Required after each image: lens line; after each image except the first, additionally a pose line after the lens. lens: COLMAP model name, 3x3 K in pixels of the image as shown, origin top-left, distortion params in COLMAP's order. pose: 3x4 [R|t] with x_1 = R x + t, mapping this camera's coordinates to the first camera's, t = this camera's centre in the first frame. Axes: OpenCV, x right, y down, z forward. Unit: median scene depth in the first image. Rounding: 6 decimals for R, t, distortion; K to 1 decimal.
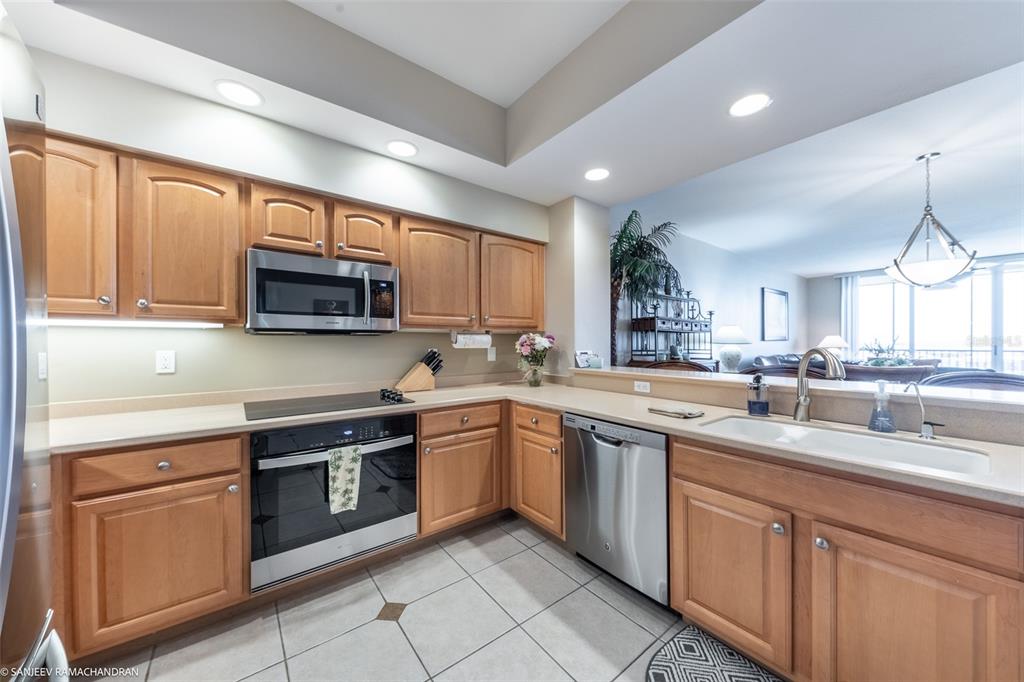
lens RADIAL K [[357.7, 0, 512.0], [0, 357.7, 341.0], [0, 0, 1]] dist [-0.000104, -0.000114]
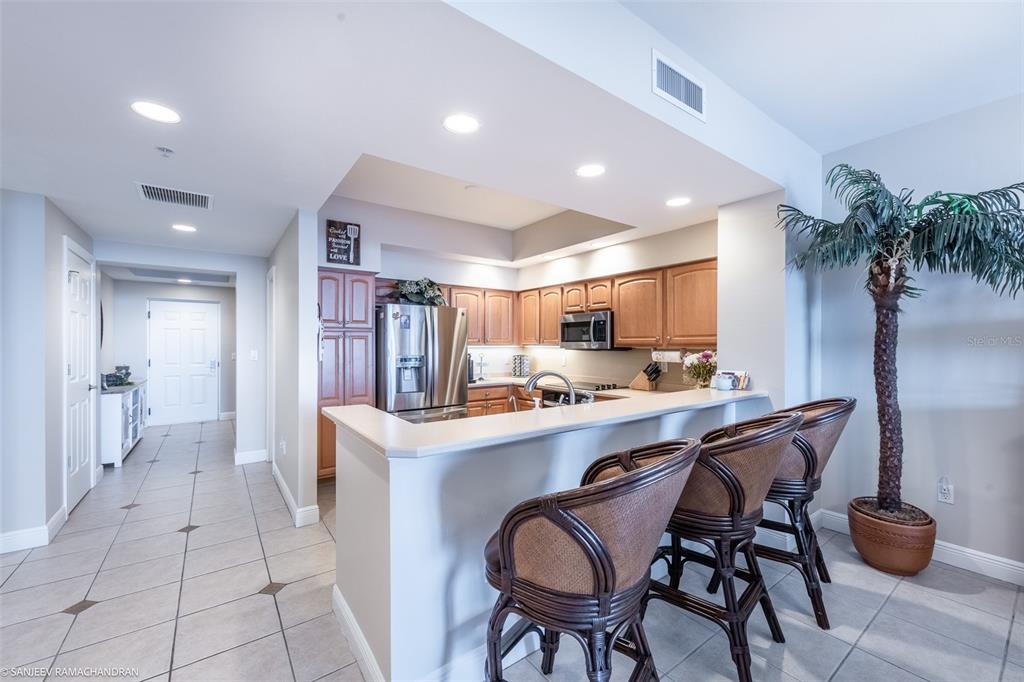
lens RADIAL K [[411.3, 0, 512.0], [0, 411.3, 341.0], [0, 0, 1]] dist [-0.000707, -0.000180]
pose [[-0.025212, -0.003793, -0.999675, 1.735373], [0.004199, 0.999984, -0.003901, -0.065875], [0.999673, -0.004296, -0.025196, 0.644035]]
